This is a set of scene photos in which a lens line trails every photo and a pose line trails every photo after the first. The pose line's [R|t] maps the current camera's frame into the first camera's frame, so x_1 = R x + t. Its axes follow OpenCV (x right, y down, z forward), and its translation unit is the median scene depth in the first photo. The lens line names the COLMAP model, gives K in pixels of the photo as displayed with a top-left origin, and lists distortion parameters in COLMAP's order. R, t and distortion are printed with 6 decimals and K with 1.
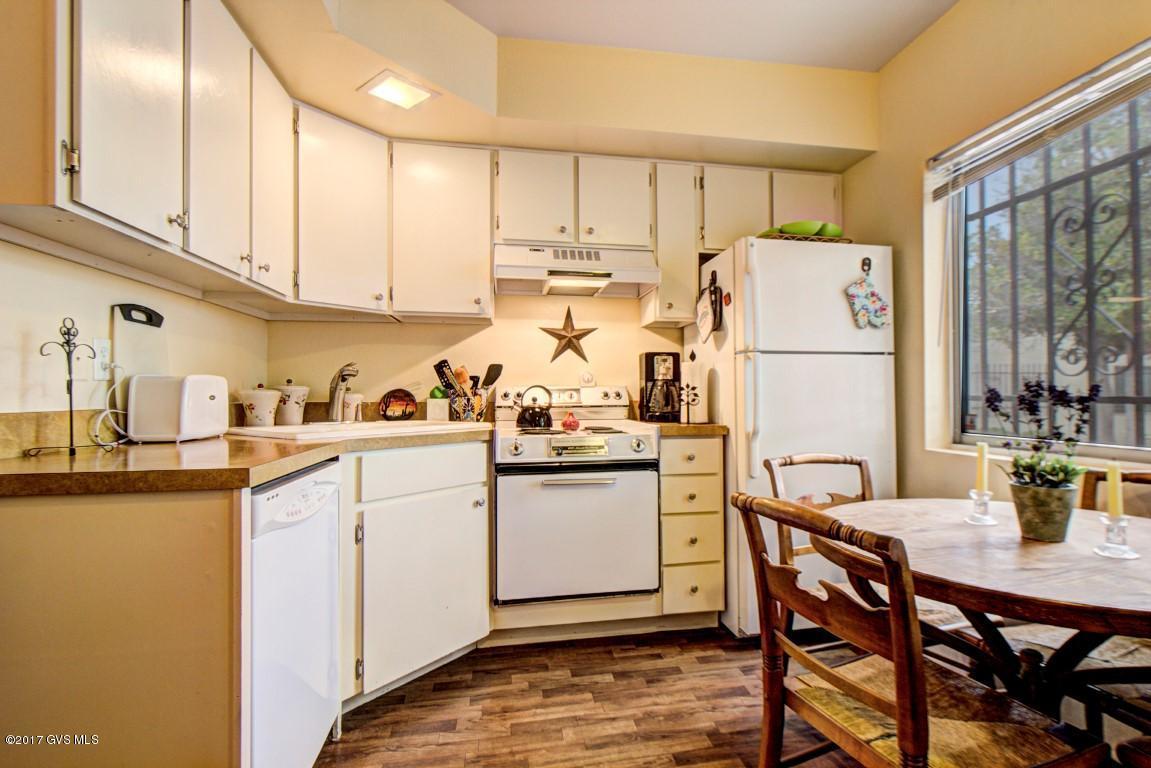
lens RADIAL K [[568.4, 0, 617.3], [0, 568.4, 387.1], [0, 0, 1]] dist [-0.002790, -0.001378]
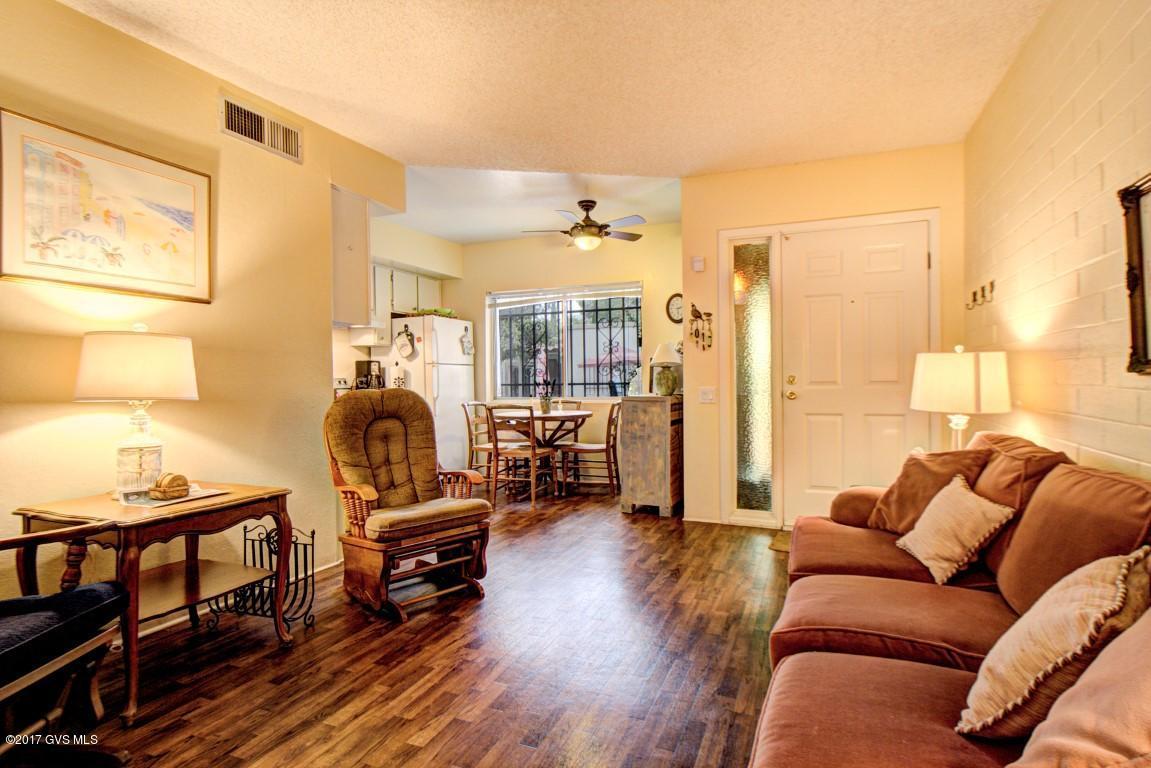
lens RADIAL K [[568.4, 0, 617.3], [0, 568.4, 387.1], [0, 0, 1]] dist [-0.002790, -0.001378]
pose [[0.521996, -0.011820, 0.852866, -2.088149], [-0.001610, 0.999889, 0.014843, -0.003627], [-0.852946, -0.009121, 0.521919, -1.335970]]
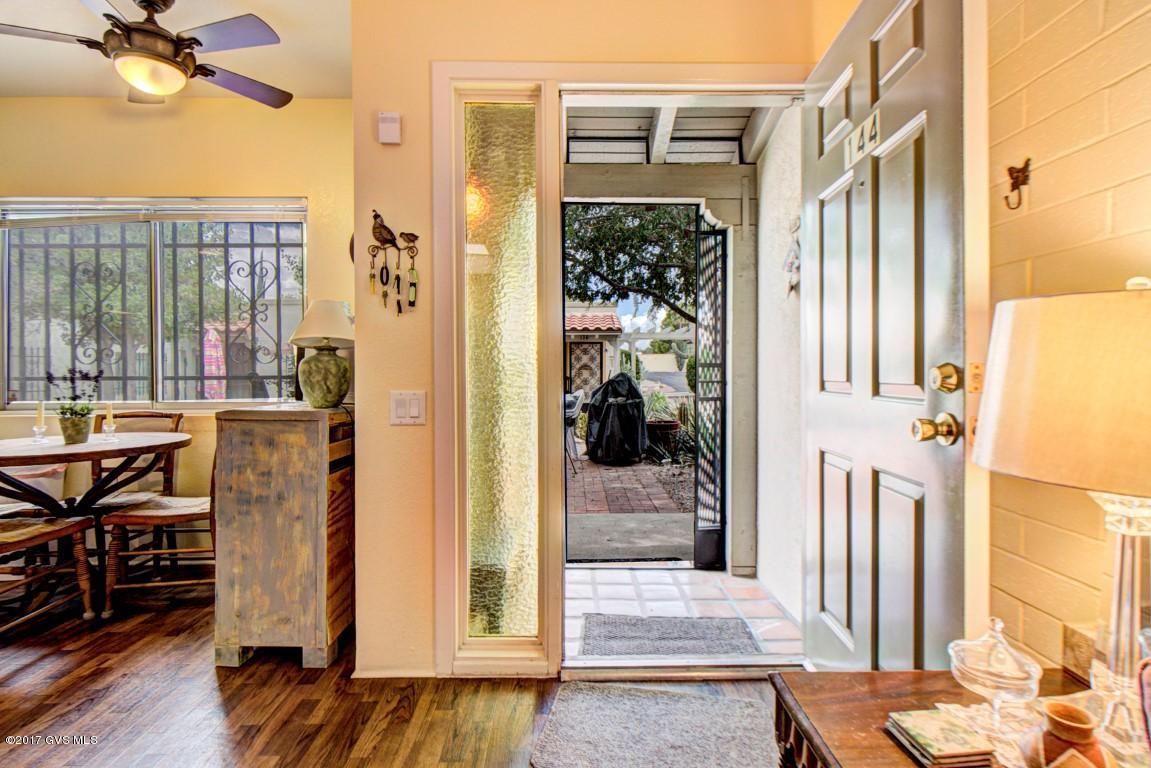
lens RADIAL K [[561.2, 0, 573.7], [0, 561.2, 378.3], [0, 0, 1]] dist [0.000380, 0.000257]
pose [[0.167342, -0.005072, 0.985886, -0.741165], [-0.009454, 0.999933, 0.006749, -0.004124], [-0.985854, -0.010450, 0.167283, -0.870407]]
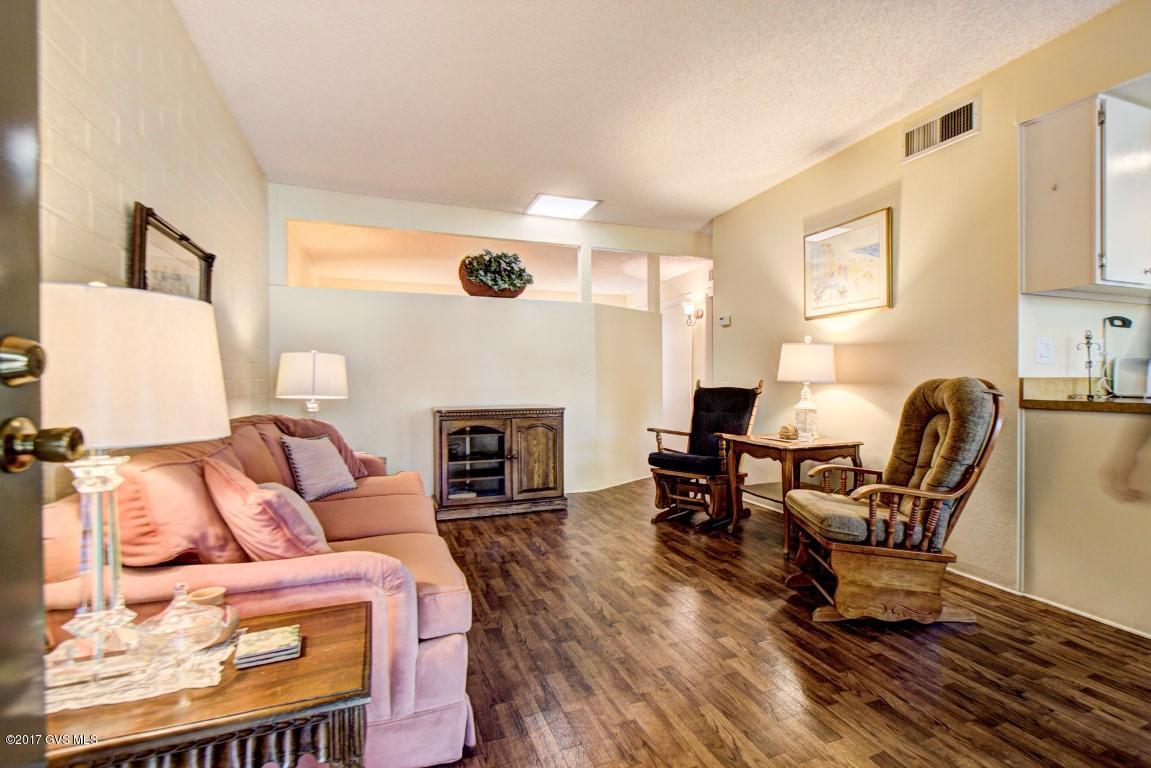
lens RADIAL K [[568.4, 0, 617.3], [0, 568.4, 387.1], [0, 0, 1]] dist [-0.002790, -0.001378]
pose [[0.199340, 0.017258, -0.979778, 0.558832], [0.006928, 0.999795, 0.019020, 0.024734], [0.979906, -0.010579, 0.199179, -0.869310]]
